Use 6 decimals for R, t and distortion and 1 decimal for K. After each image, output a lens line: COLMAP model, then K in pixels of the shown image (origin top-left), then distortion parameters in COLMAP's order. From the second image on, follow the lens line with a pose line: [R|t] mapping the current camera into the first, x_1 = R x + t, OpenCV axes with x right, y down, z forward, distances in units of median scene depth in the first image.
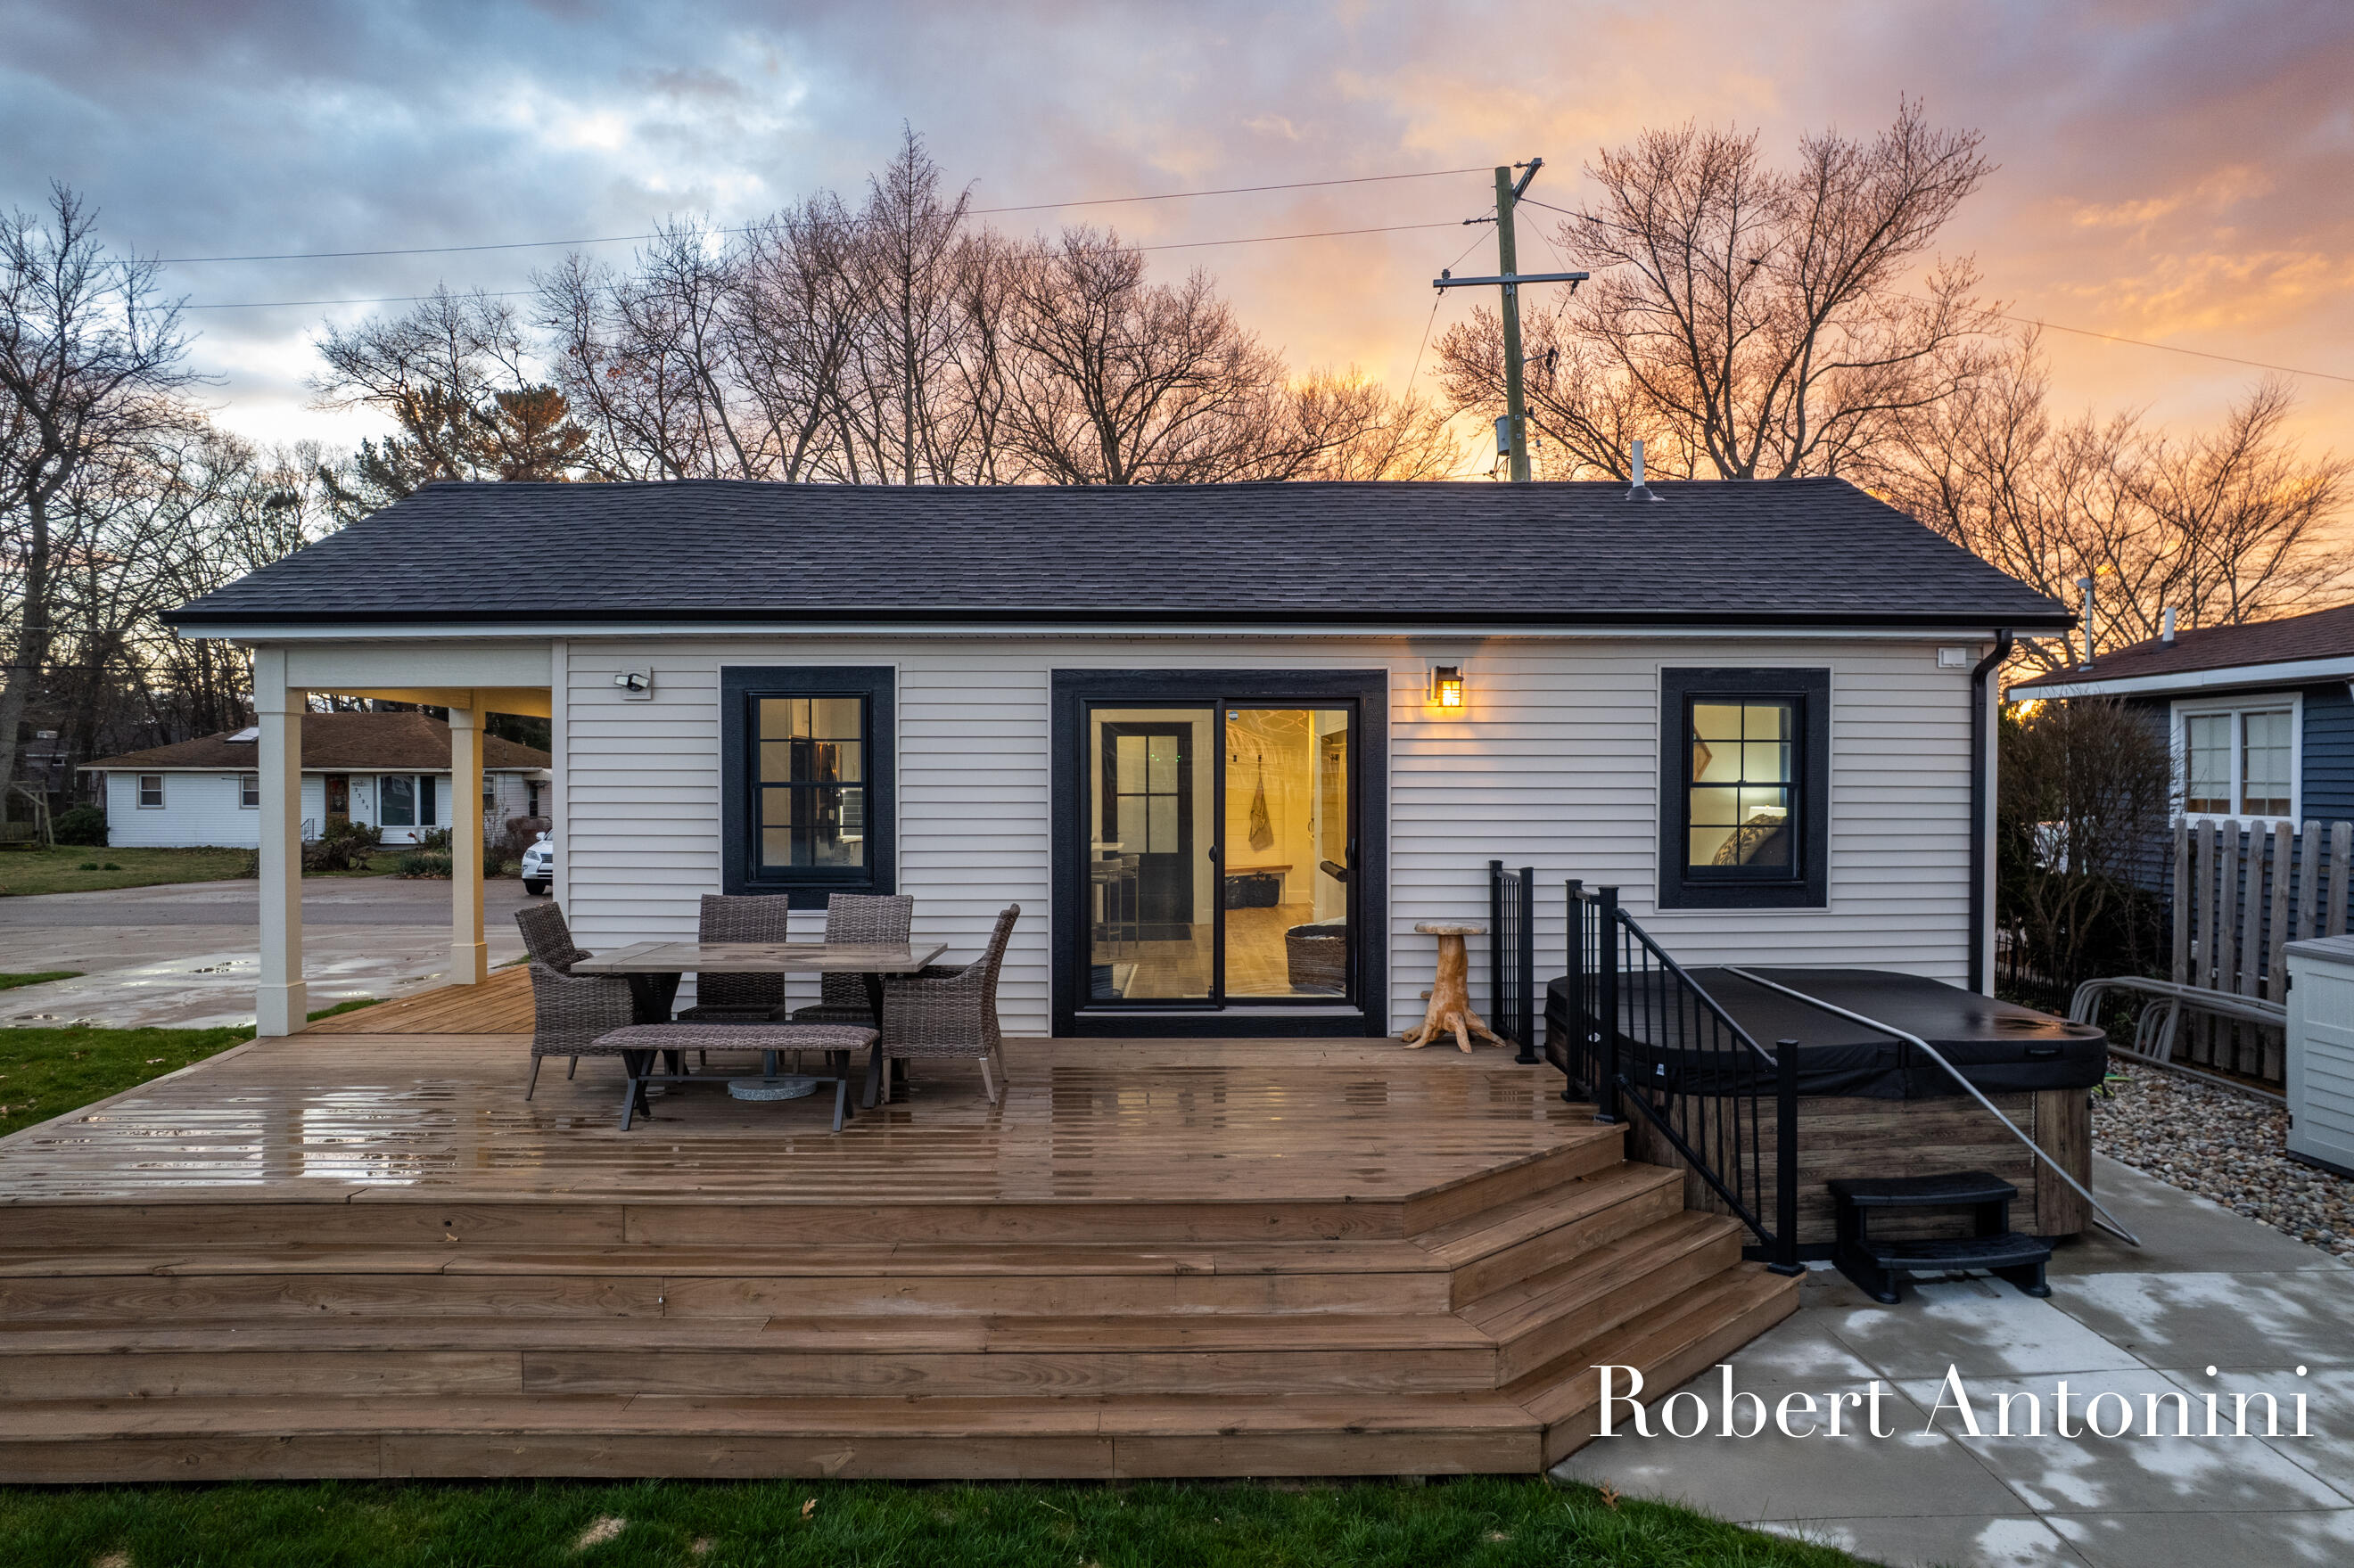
lens RADIAL K [[1511.7, 0, 1187.7], [0, 1511.7, 788.9], [0, 0, 1]] dist [-0.062029, 0.037824]
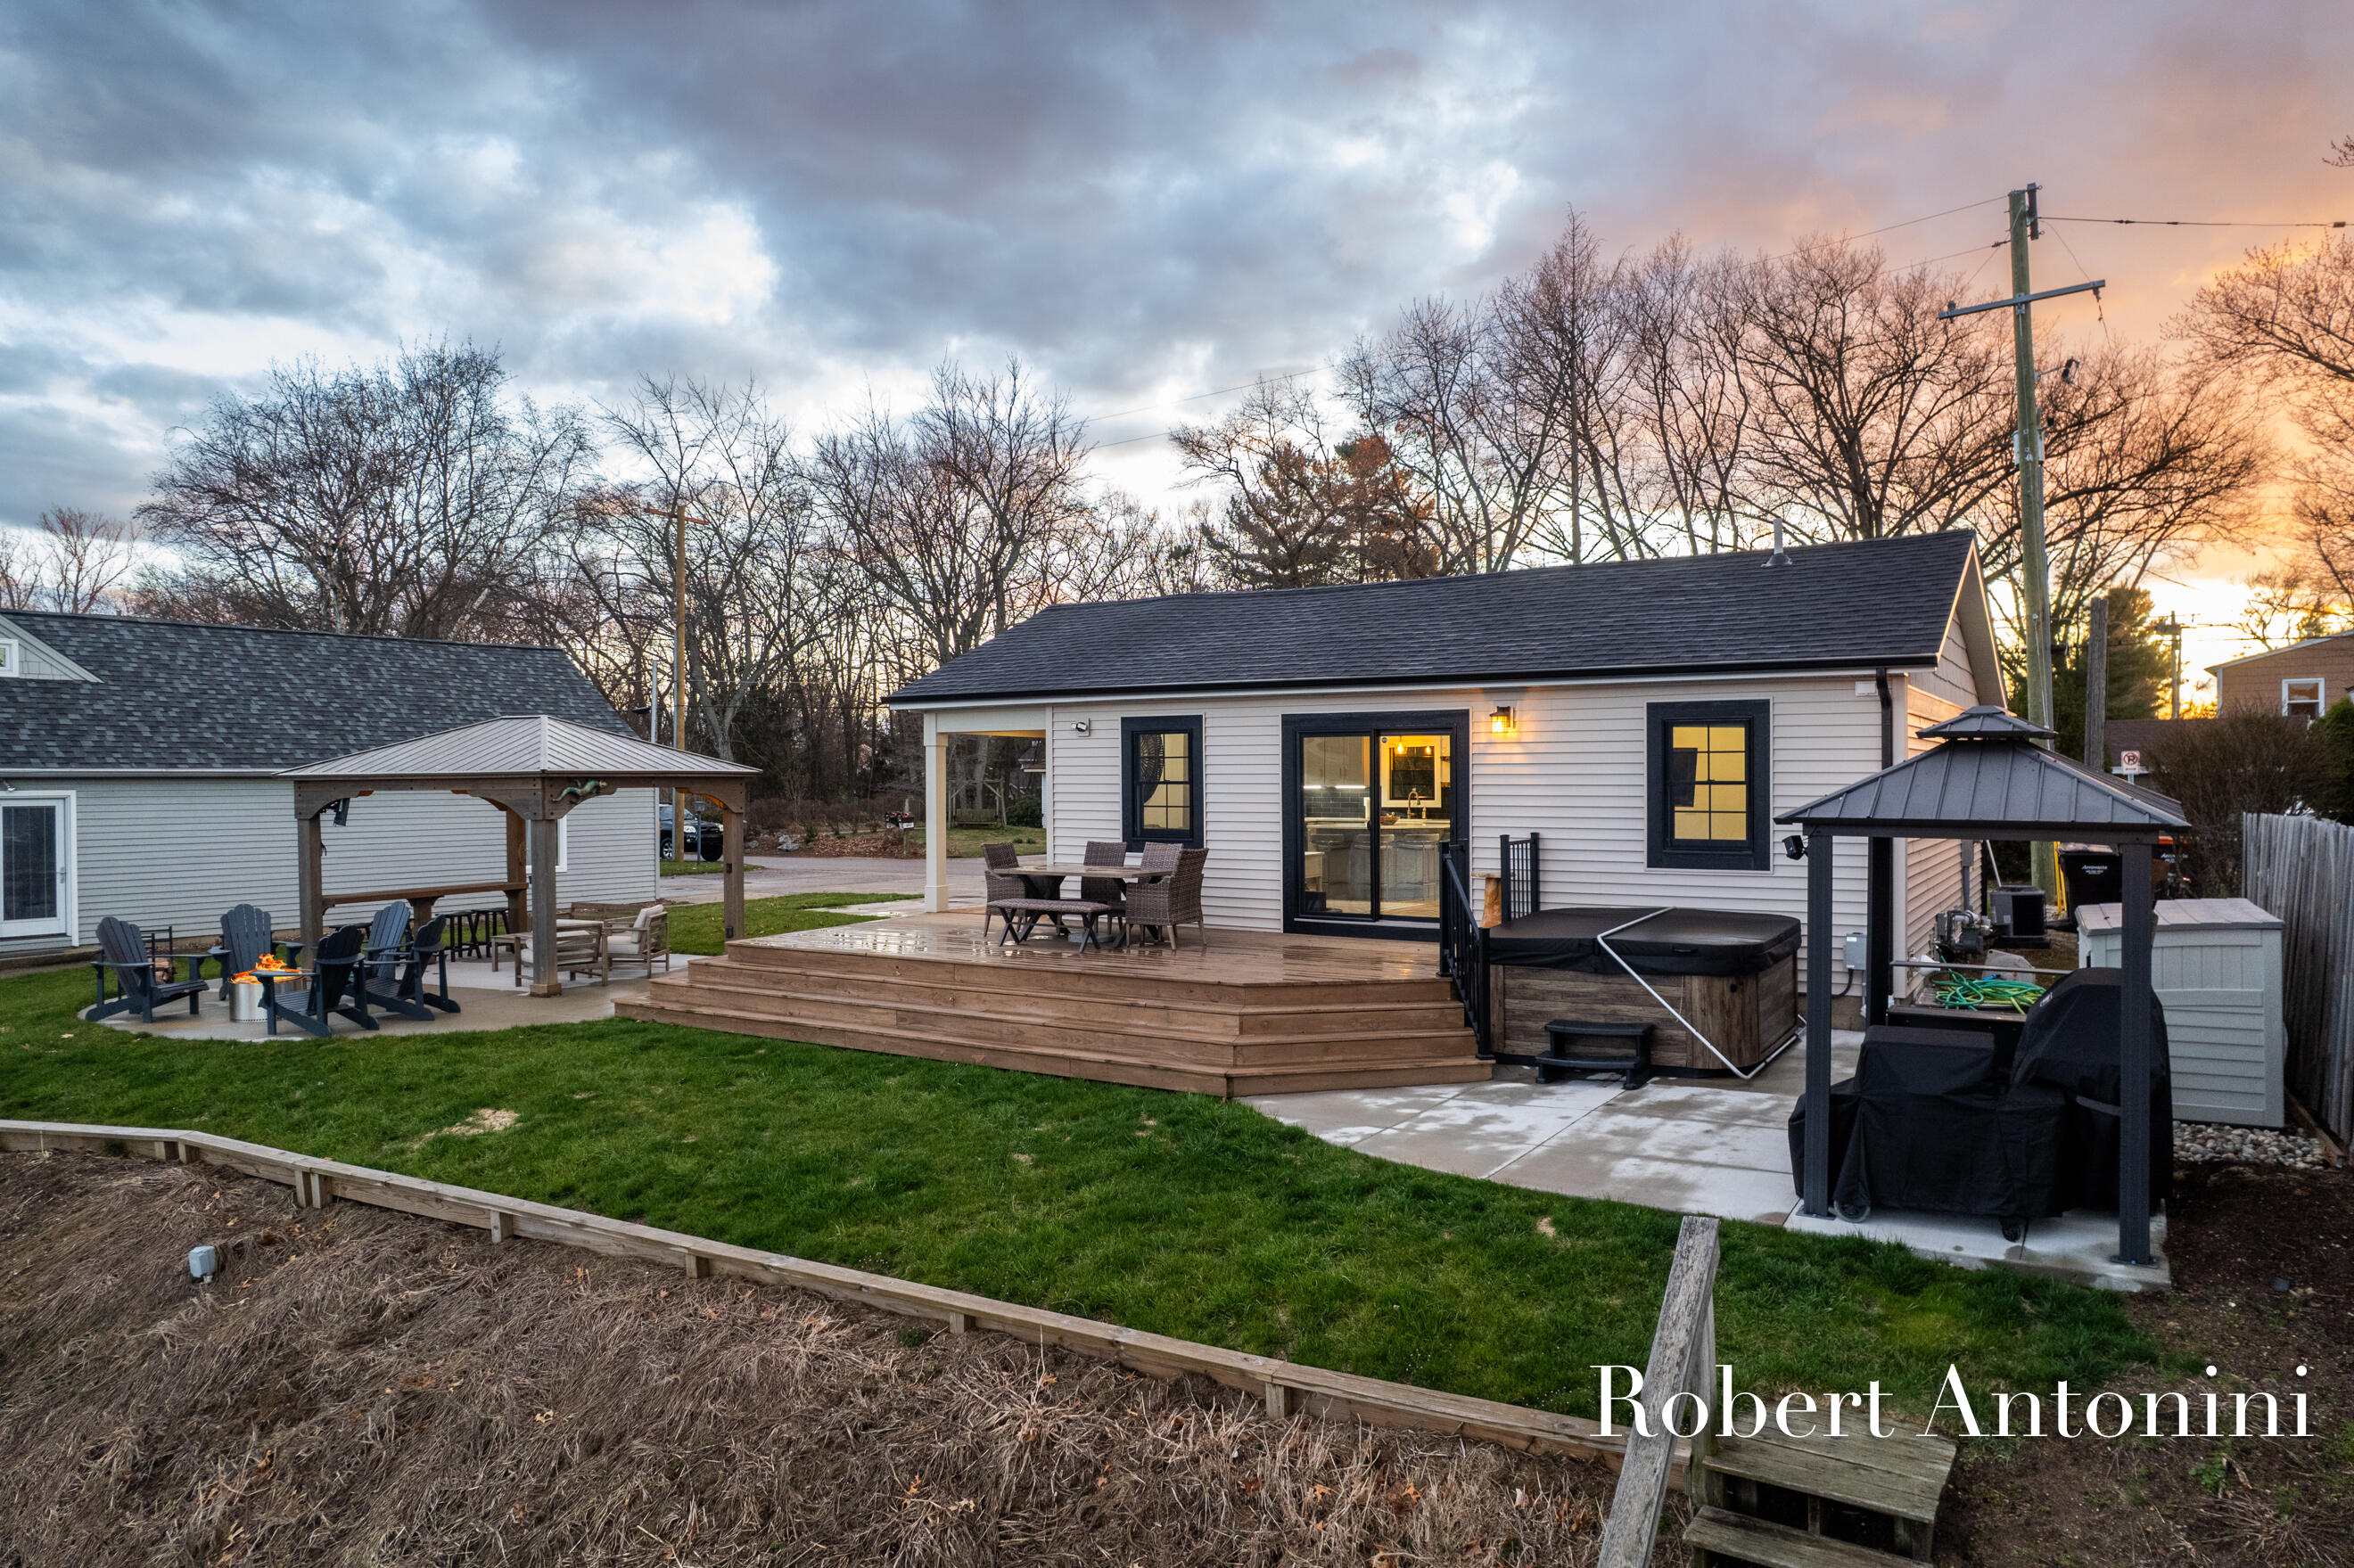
lens RADIAL K [[1511.7, 0, 1185.0], [0, 1511.7, 799.6], [0, 0, 1]] dist [-0.062029, 0.037824]
pose [[0.837967, 0.006373, -0.545683, 0.715593], [-0.001392, 0.999954, 0.009542, 0.000170], [0.545719, -0.007236, 0.837937, -0.457747]]
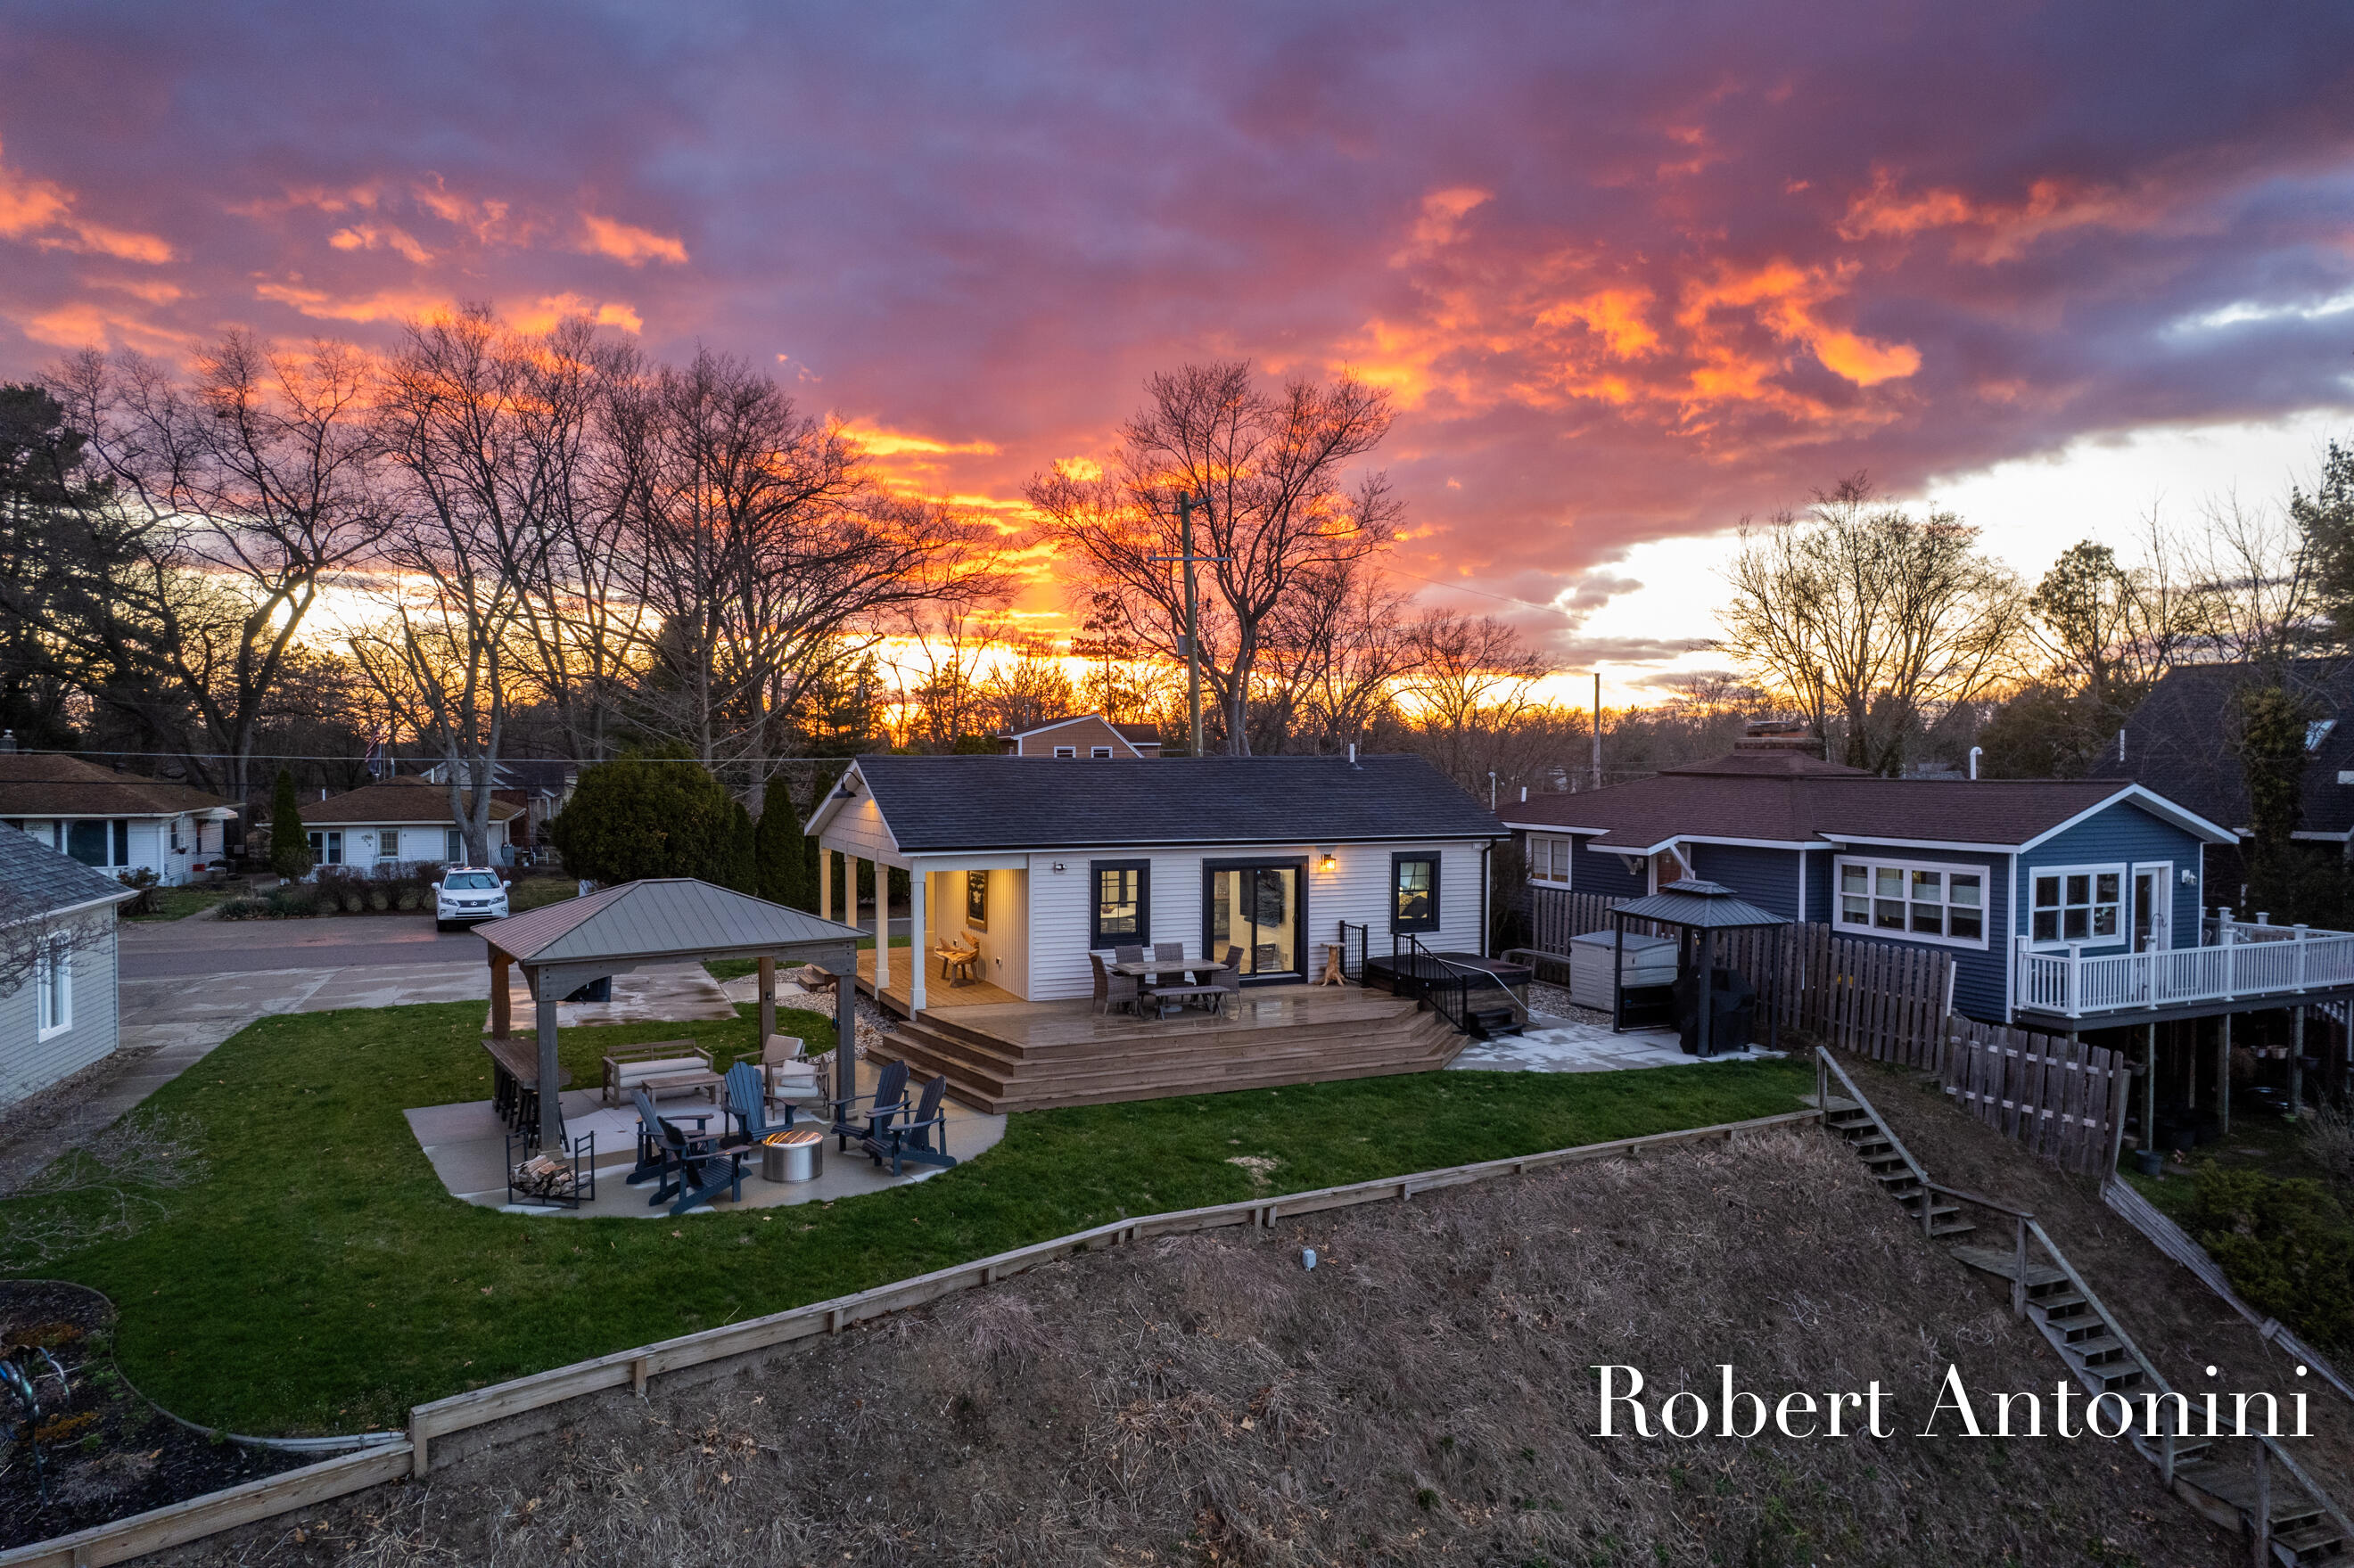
lens RADIAL K [[1511.7, 0, 1193.3], [0, 1511.7, 789.4], [0, 0, 1]] dist [-0.062029, 0.037824]
pose [[0.917421, -0.006203, 0.397869, -1.171983], [0.000428, 0.999893, 0.014603, -0.239227], [-0.397917, -0.013227, 0.917326, -1.495488]]
